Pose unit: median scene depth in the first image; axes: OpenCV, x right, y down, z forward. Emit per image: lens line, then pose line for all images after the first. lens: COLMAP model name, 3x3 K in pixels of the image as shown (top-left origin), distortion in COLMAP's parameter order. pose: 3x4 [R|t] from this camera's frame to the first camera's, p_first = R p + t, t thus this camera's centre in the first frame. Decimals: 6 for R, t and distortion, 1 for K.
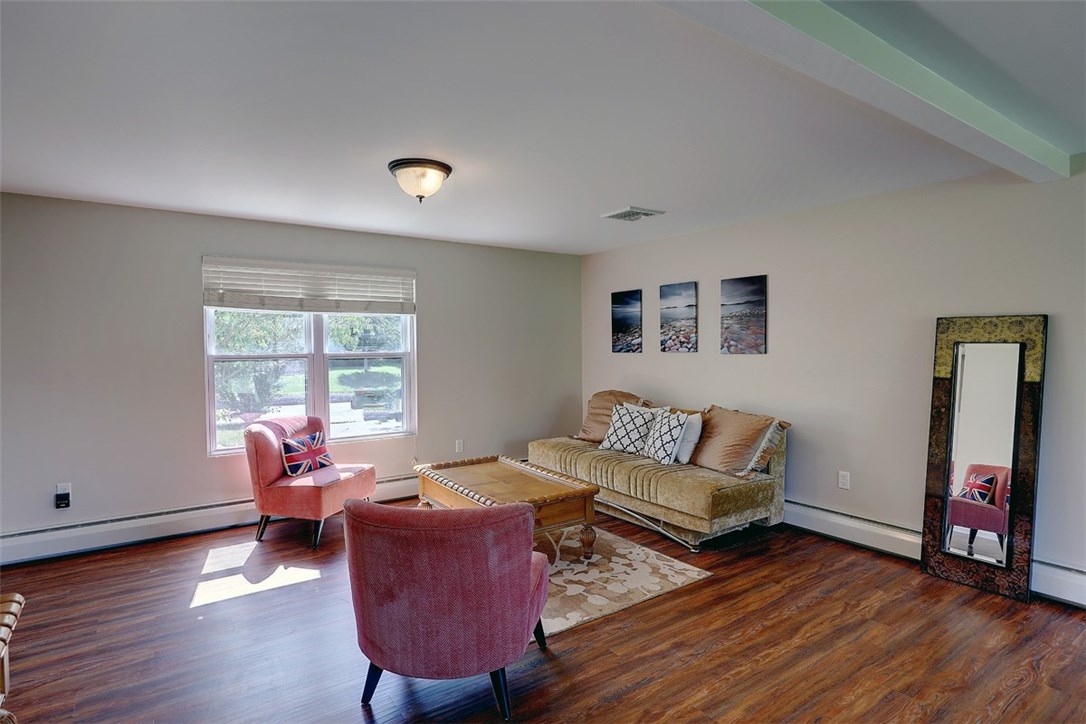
lens RADIAL K [[566.6, 0, 543.0], [0, 566.6, 362.0], [0, 0, 1]] dist [0.001649, 0.000392]
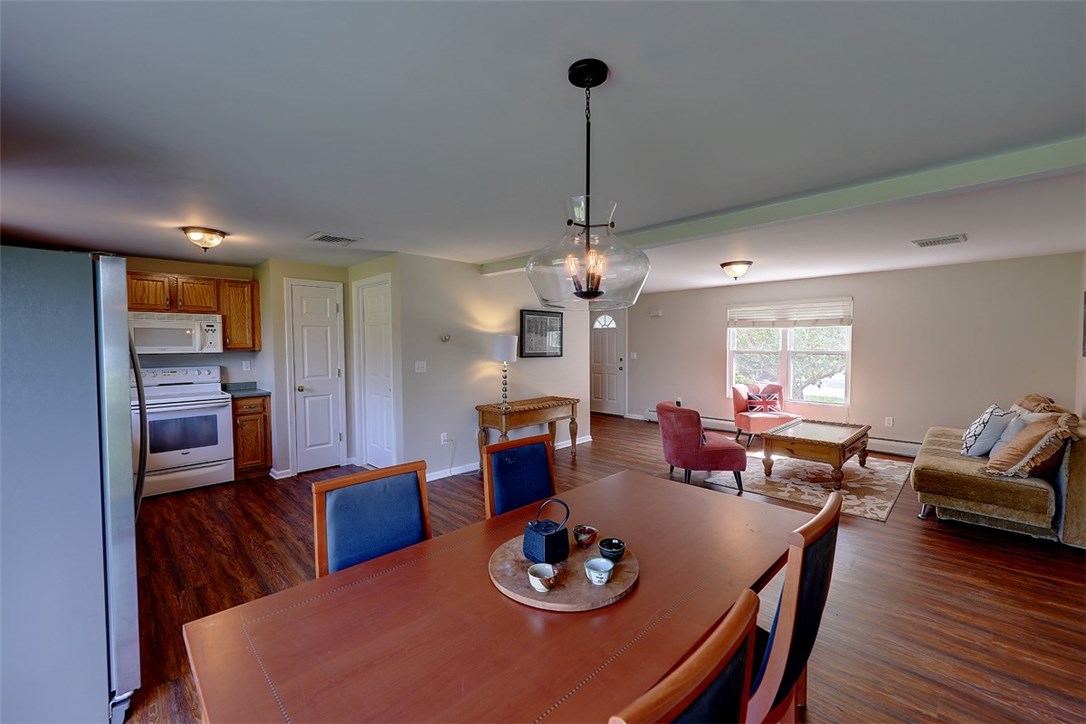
lens RADIAL K [[439.1, 0, 543.0], [0, 439.1, 362.0], [0, 0, 1]] dist [0.002618, -0.000018]
pose [[0.172158, 0.046530, -0.983970, 0.854947], [-0.026974, 0.998732, 0.042508, -0.018204], [0.984700, 0.019224, 0.173194, 0.012477]]
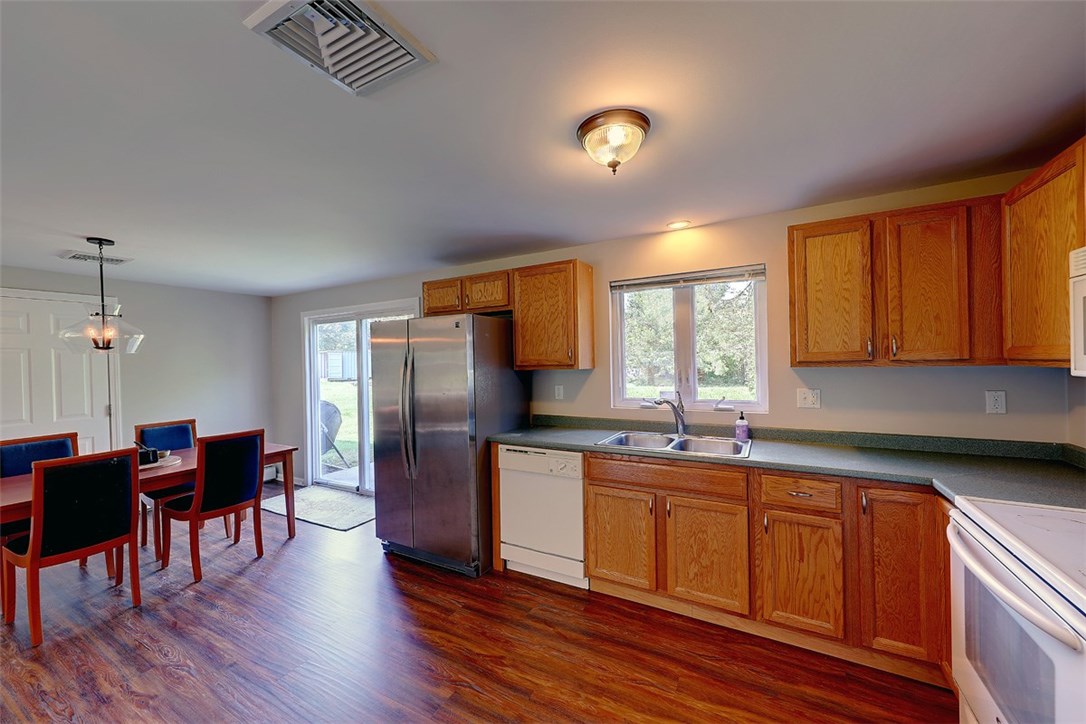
lens RADIAL K [[408.7, 0, 543.0], [0, 408.7, 362.0], [0, 0, 1]] dist [0.002949, 0.000088]
pose [[-0.436567, 0.010104, 0.899615, -0.278127], [0.054064, 0.998424, 0.015022, -0.007619], [-0.898046, 0.055195, -0.436426, -0.216539]]
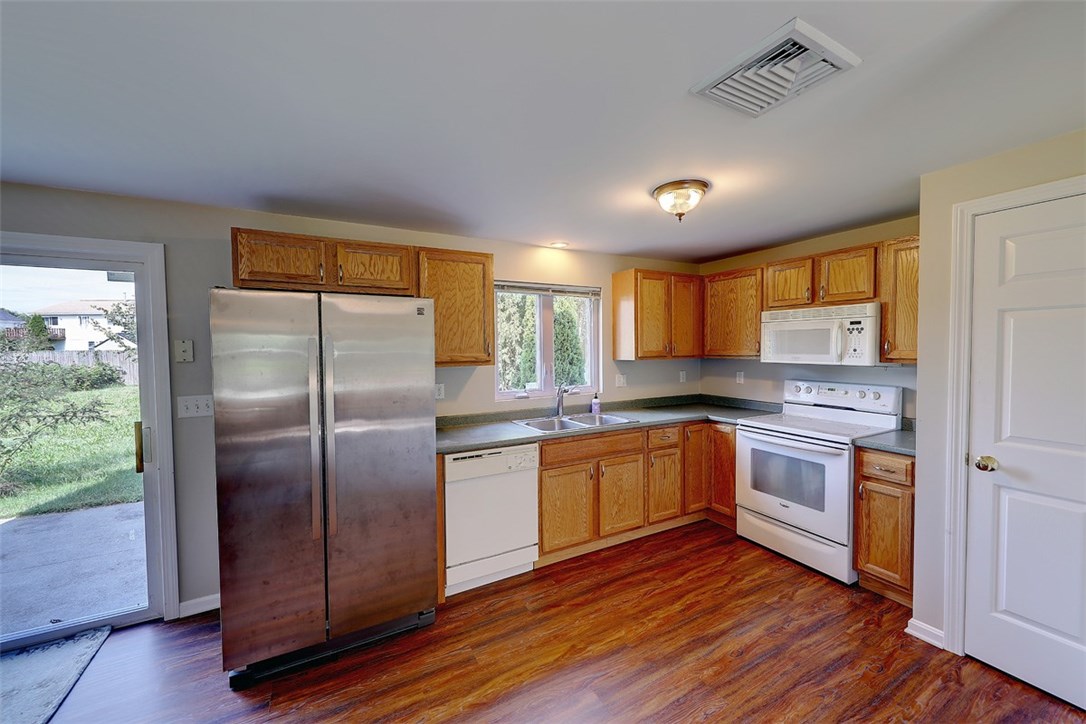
lens RADIAL K [[414.5, 0, 543.0], [0, 414.5, 362.0], [0, 0, 1]] dist [0.003221, -0.000236]
pose [[-0.992900, 0.011786, 0.118364, 0.107917], [0.020230, 0.997314, 0.070396, -0.031984], [-0.117217, 0.072290, -0.990472, 0.078221]]
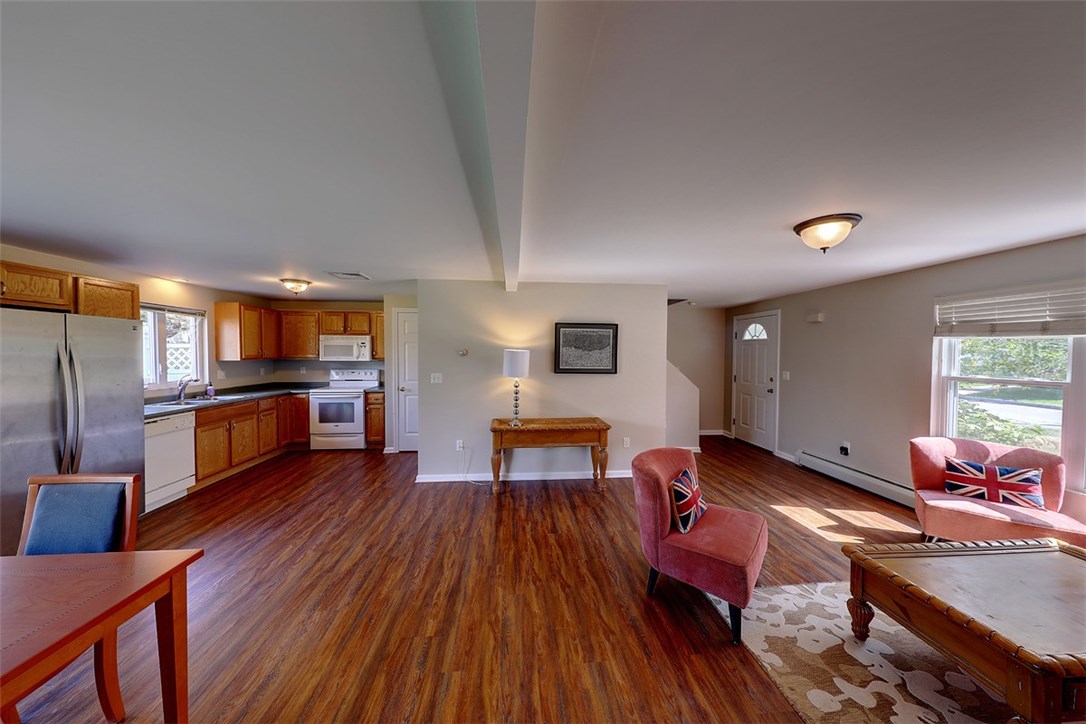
lens RADIAL K [[353.8, 0, 543.0], [0, 353.8, 362.0], [0, 0, 1]] dist [0.004516, -0.000355]
pose [[-0.503055, 0.026348, -0.863853, 0.478822], [-0.029832, 0.998410, 0.047824, -0.049440], [0.863740, 0.049829, -0.501469, 0.585893]]
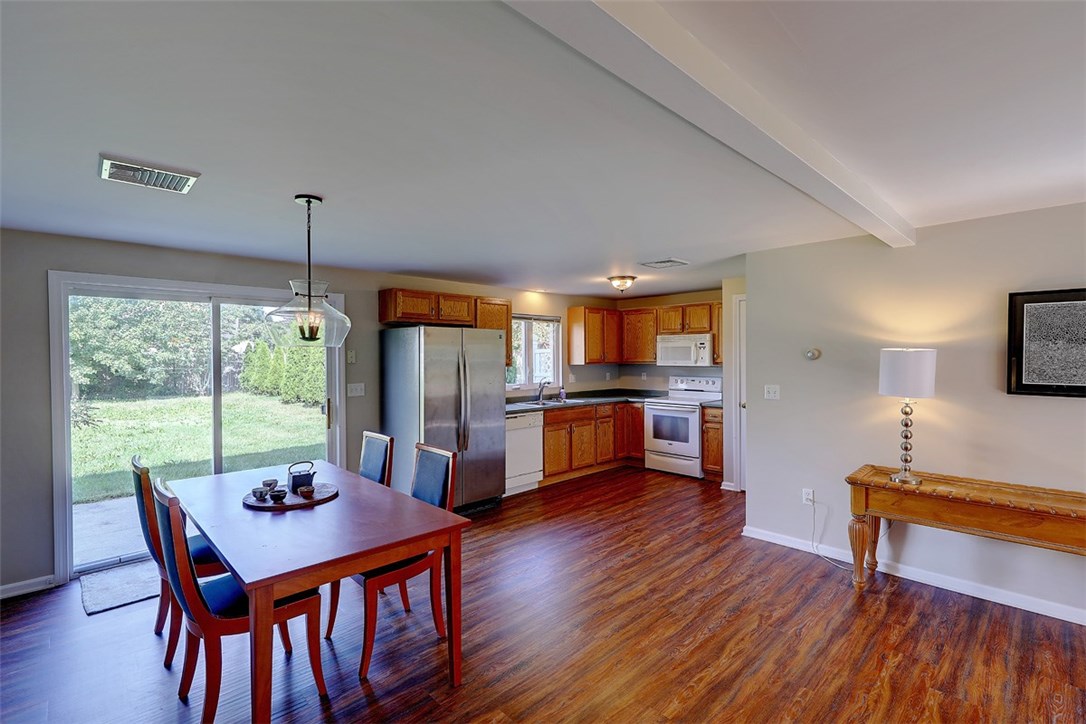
lens RADIAL K [[497.1, 0, 543.0], [0, 497.1, 362.0], [0, 0, 1]] dist [0.005828, -0.000833]
pose [[-0.986937, 0.013314, -0.160556, 0.377247], [0.005951, 0.998912, 0.046253, -0.052428], [0.160997, 0.044694, -0.985942, 0.695925]]
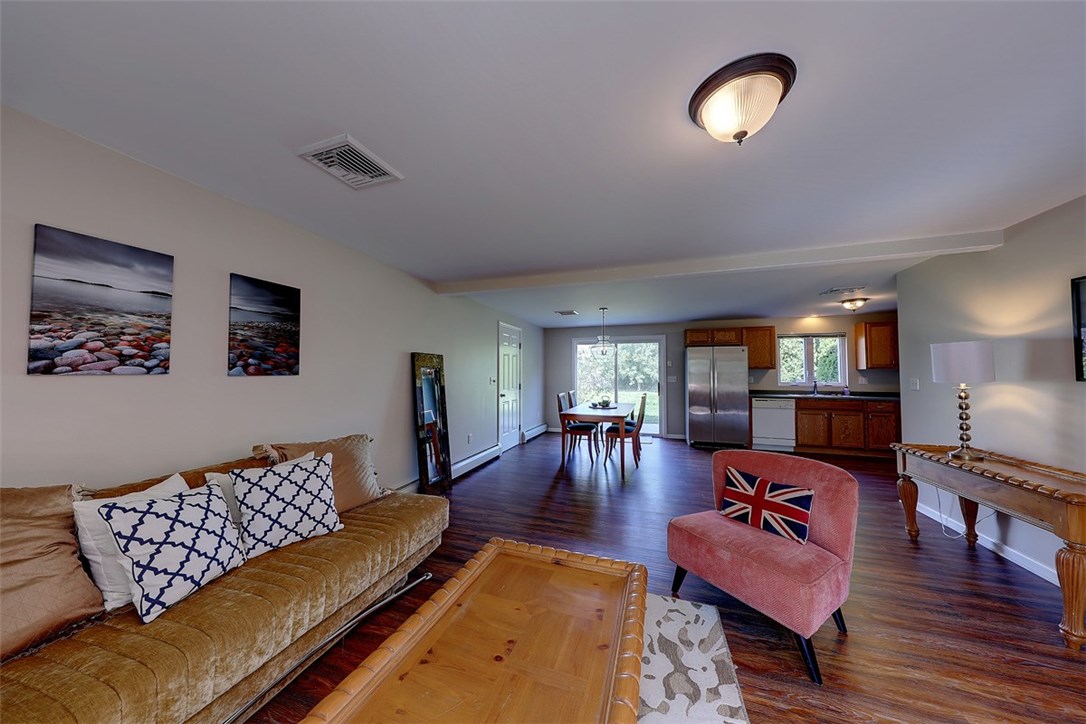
lens RADIAL K [[338.7, 0, 543.0], [0, 338.7, 362.0], [0, 0, 1]] dist [0.005961, -0.000104]
pose [[-0.593364, 0.031427, 0.804321, -0.264160], [0.028291, 0.999434, -0.018180, -0.013596], [-0.804437, 0.011967, -0.593917, 0.959105]]
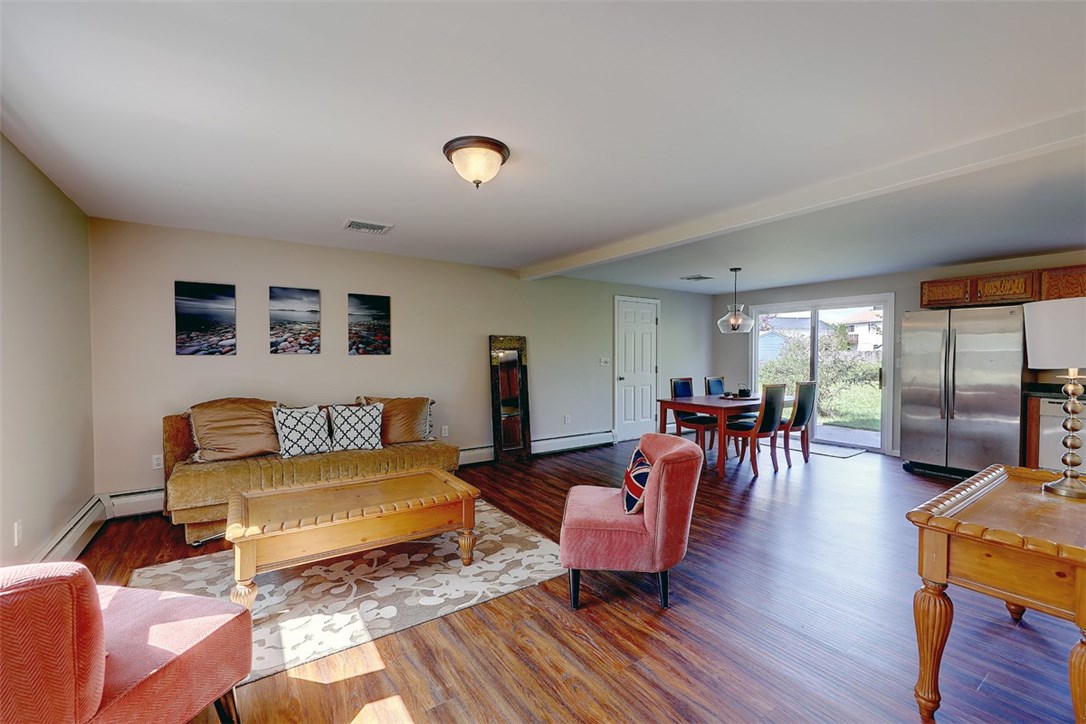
lens RADIAL K [[451.7, 0, 543.0], [0, 451.7, 362.0], [0, 0, 1]] dist [0.009008, 0.000057]
pose [[0.007593, -0.011940, 0.999900, -0.651181], [0.031148, 0.999446, 0.011698, 0.002127], [-0.999486, 0.031056, 0.007961, 0.597359]]
